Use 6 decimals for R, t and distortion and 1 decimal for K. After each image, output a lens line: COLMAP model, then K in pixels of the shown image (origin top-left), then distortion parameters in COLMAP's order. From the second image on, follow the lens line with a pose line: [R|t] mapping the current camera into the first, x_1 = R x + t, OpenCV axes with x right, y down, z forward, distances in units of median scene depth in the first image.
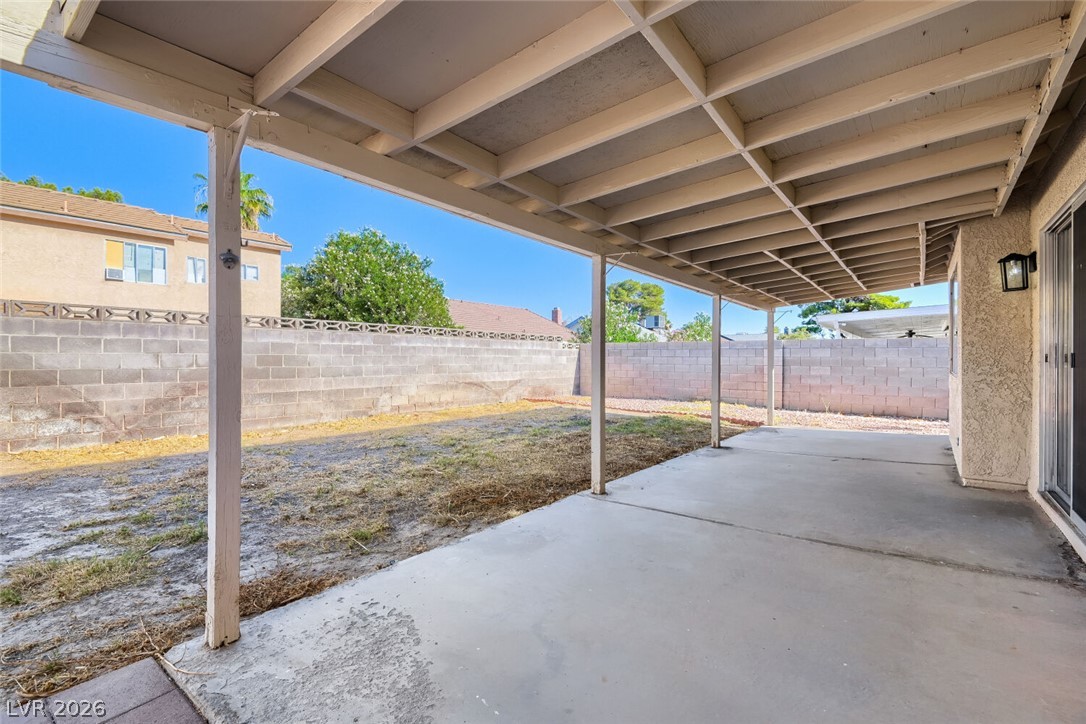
lens RADIAL K [[497.1, 0, 539.4], [0, 497.1, 360.6], [0, 0, 1]] dist [0.019862, -0.011208]
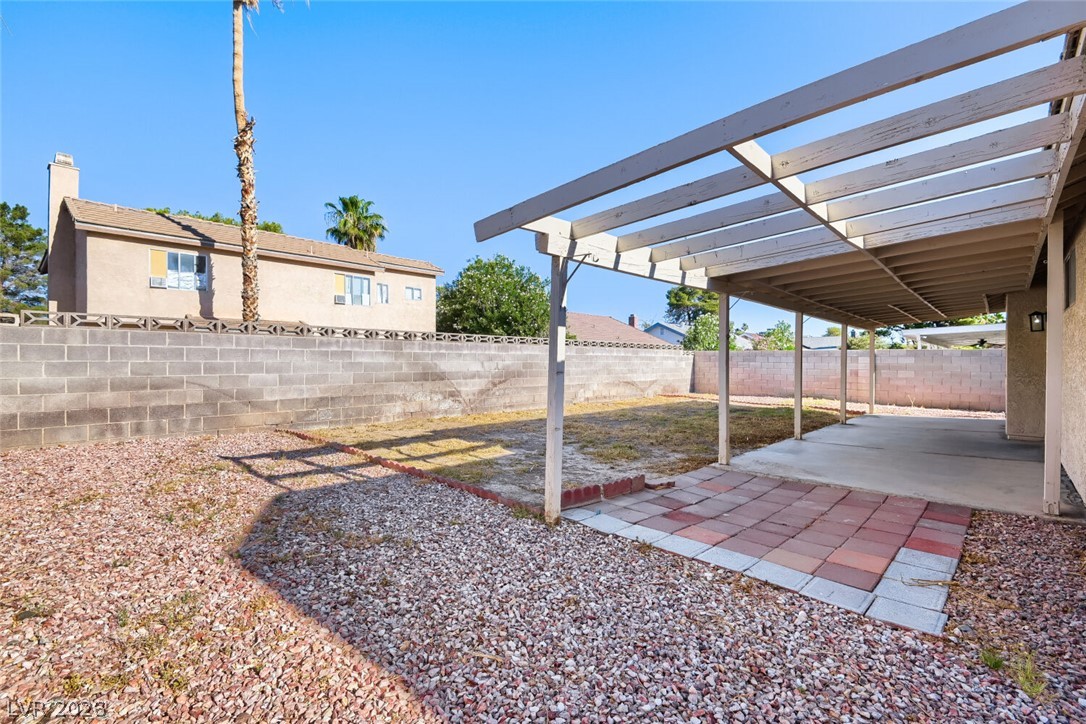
lens RADIAL K [[497.1, 0, 539.9], [0, 497.1, 360.5], [0, 0, 1]] dist [0.019862, -0.011208]
pose [[0.995999, 0.002542, -0.089324, -0.271035], [-0.002784, 0.999993, -0.002579, -0.009249], [0.089317, 0.002818, 0.995999, -0.383333]]
